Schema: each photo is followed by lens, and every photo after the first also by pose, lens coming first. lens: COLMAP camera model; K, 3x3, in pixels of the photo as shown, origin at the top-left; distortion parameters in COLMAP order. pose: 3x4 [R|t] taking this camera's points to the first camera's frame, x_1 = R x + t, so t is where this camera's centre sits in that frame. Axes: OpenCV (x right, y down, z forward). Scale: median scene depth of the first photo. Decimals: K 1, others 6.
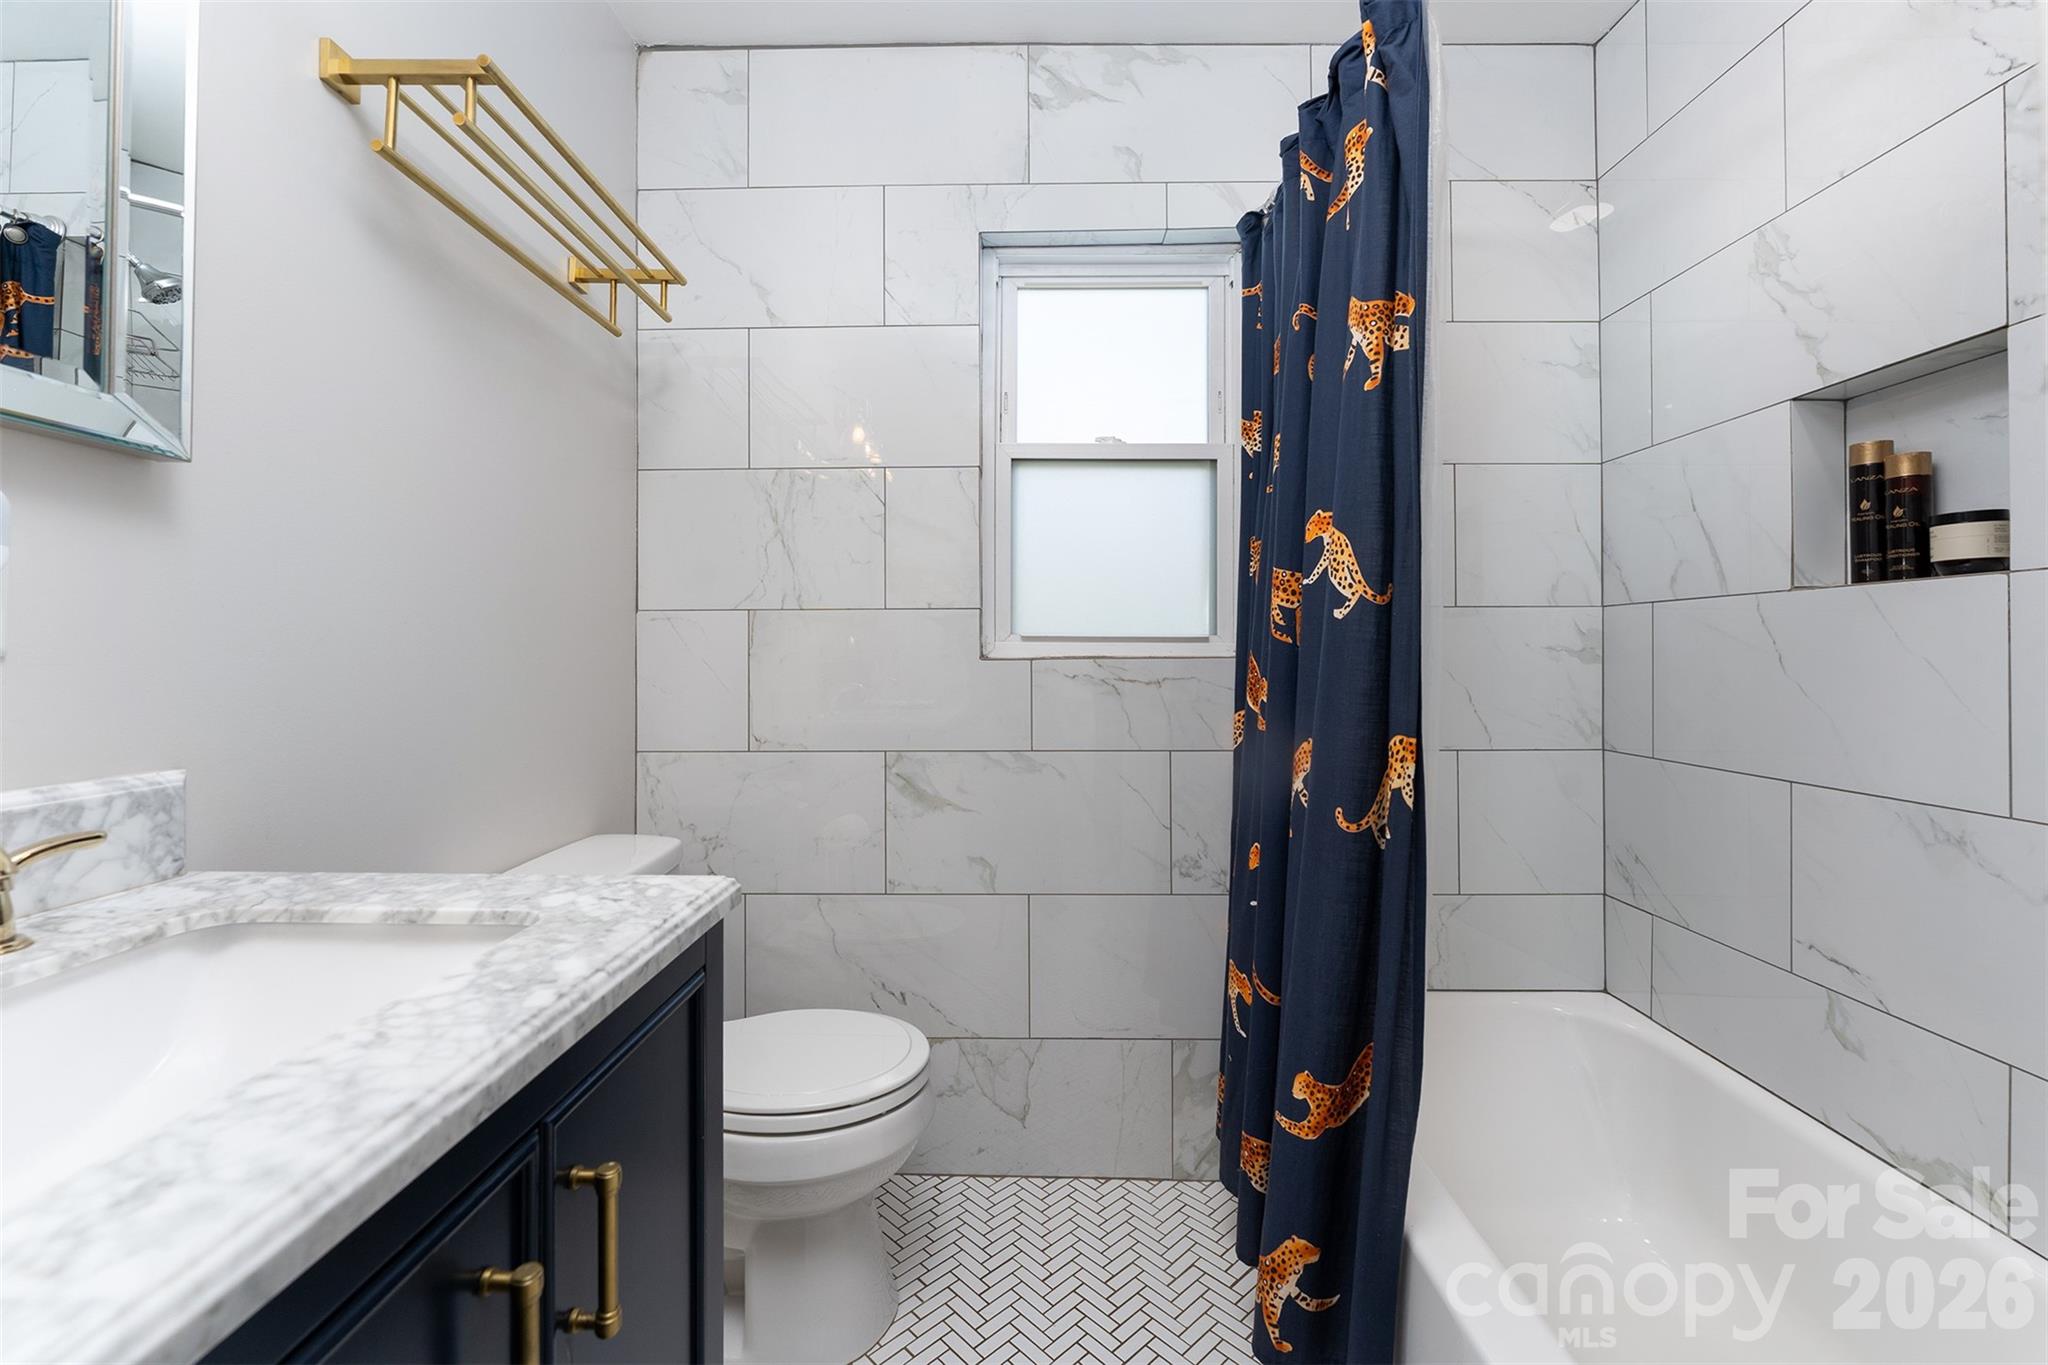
lens RADIAL K [[834.1, 0, 1017.5], [0, 834.1, 649.3], [0, 0, 1]] dist [-0.002654, -0.000727]
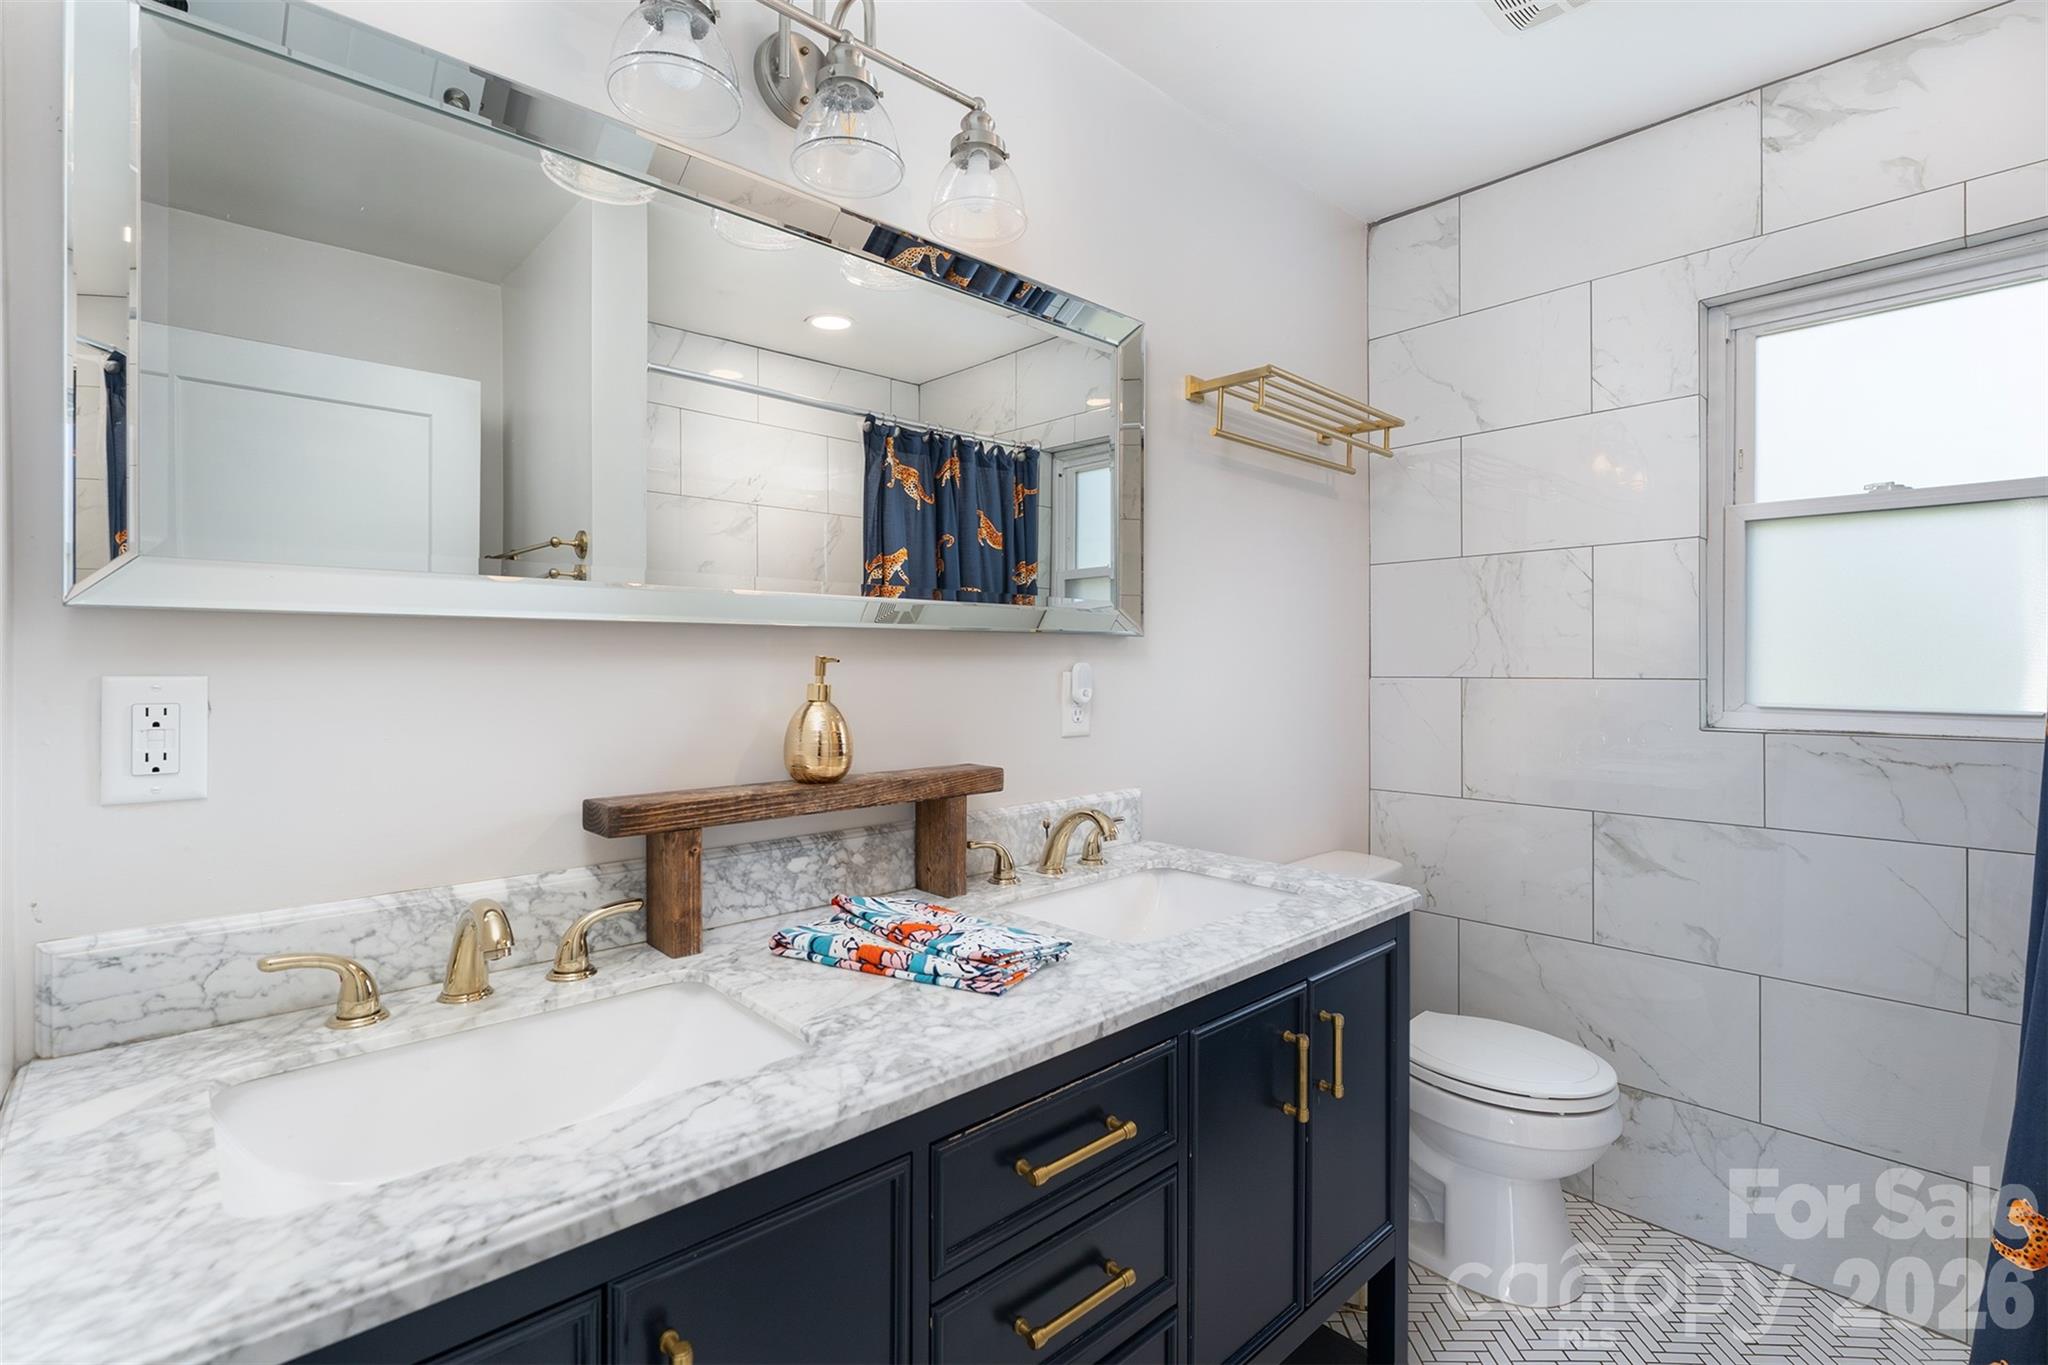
lens RADIAL K [[923.1, 0, 1018.5], [0, 923.1, 670.9], [0, 0, 1]] dist [-0.009174, 0.000815]
pose [[0.688678, 0.003960, -0.725057, 0.191186], [0.008098, 0.999881, 0.013152, -0.080299], [0.725022, -0.014929, 0.688564, -0.350742]]
